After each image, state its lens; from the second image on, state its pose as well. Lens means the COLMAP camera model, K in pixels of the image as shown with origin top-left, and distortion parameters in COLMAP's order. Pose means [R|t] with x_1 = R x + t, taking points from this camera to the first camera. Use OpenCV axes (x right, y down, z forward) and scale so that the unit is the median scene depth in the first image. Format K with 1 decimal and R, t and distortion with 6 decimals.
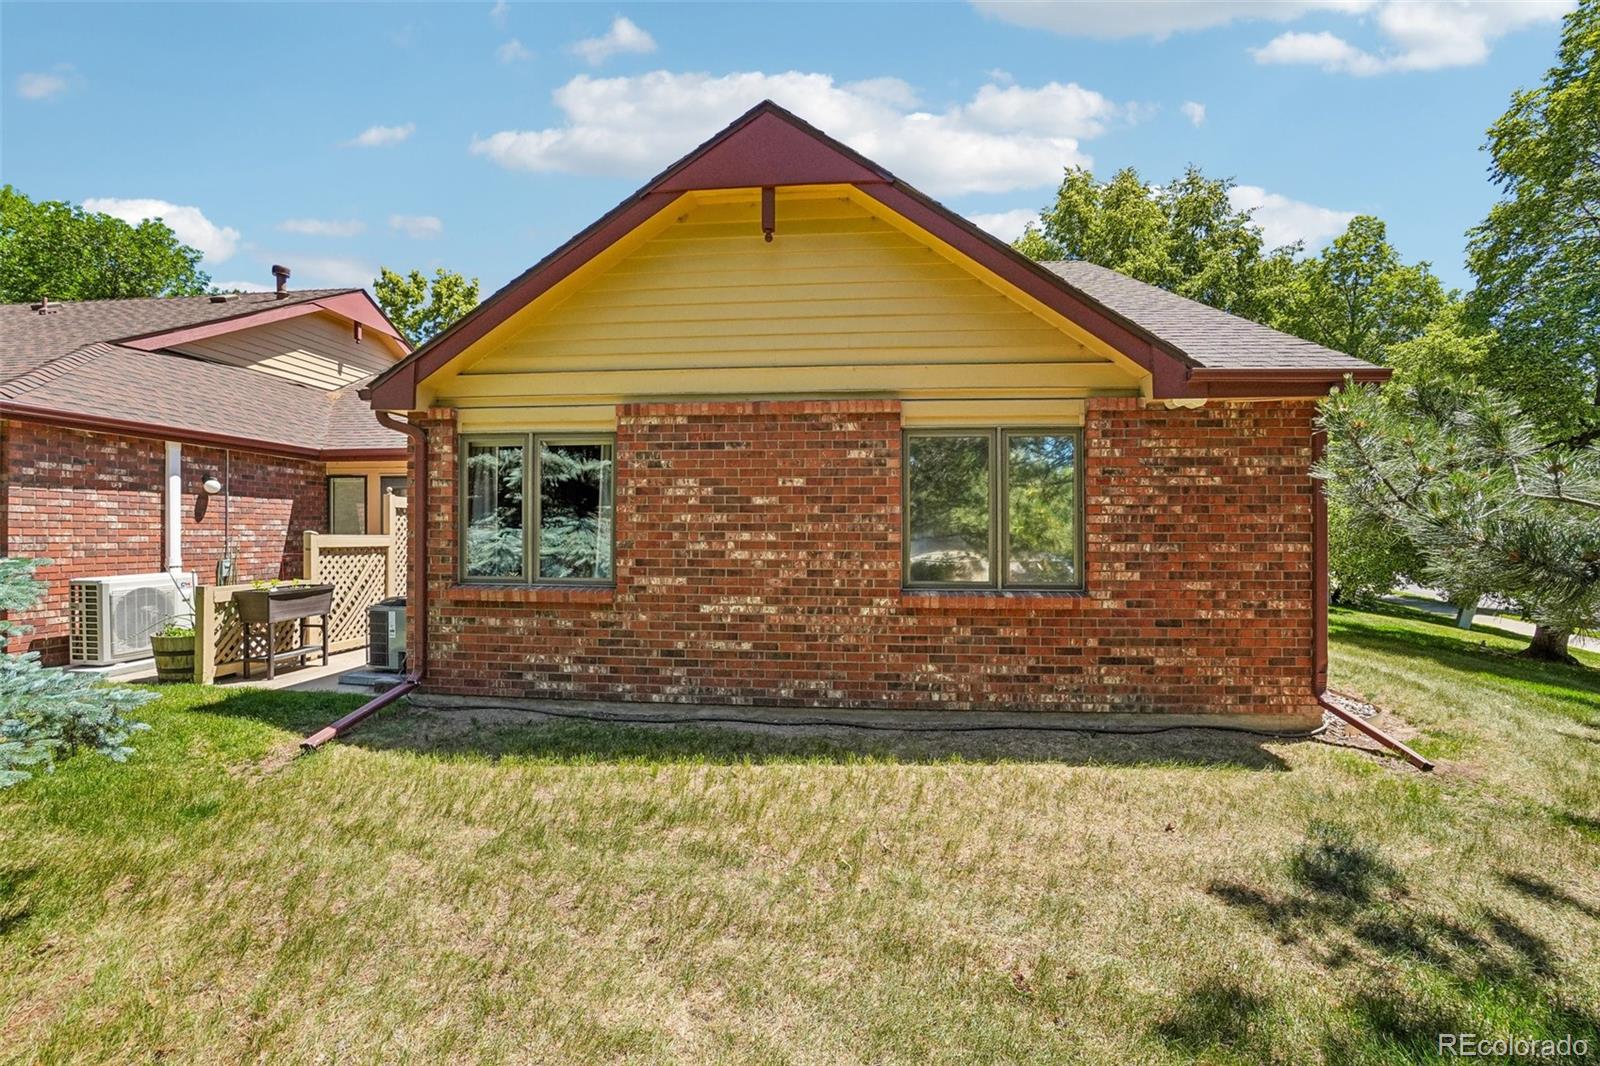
lens RADIAL K [[707.6, 0, 798.3], [0, 707.6, 538.7], [0, 0, 1]] dist [-0.004840, -0.002178]
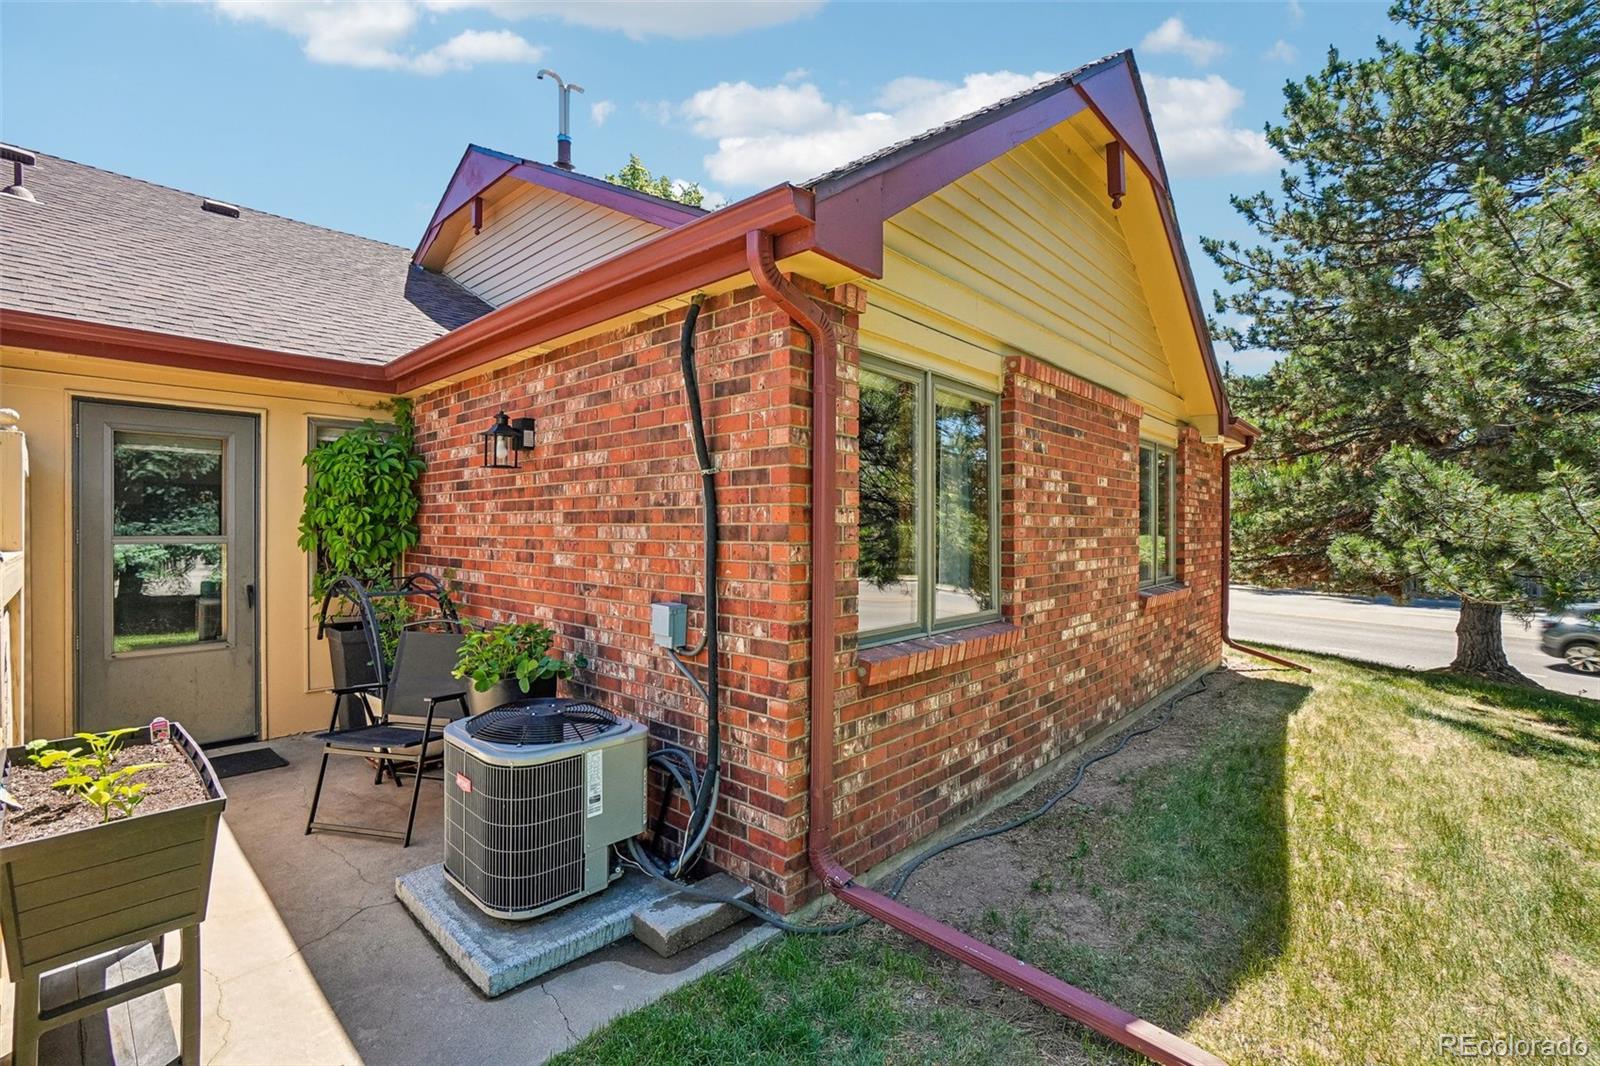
lens RADIAL K [[707.6, 0, 796.6], [0, 707.6, 531.7], [0, 0, 1]] dist [-0.004840, -0.002178]
pose [[0.576639, -0.011510, 0.816918, -0.929739], [-0.006652, 0.999801, 0.018782, -0.029608], [-0.816972, -0.016265, 0.576448, 0.766524]]
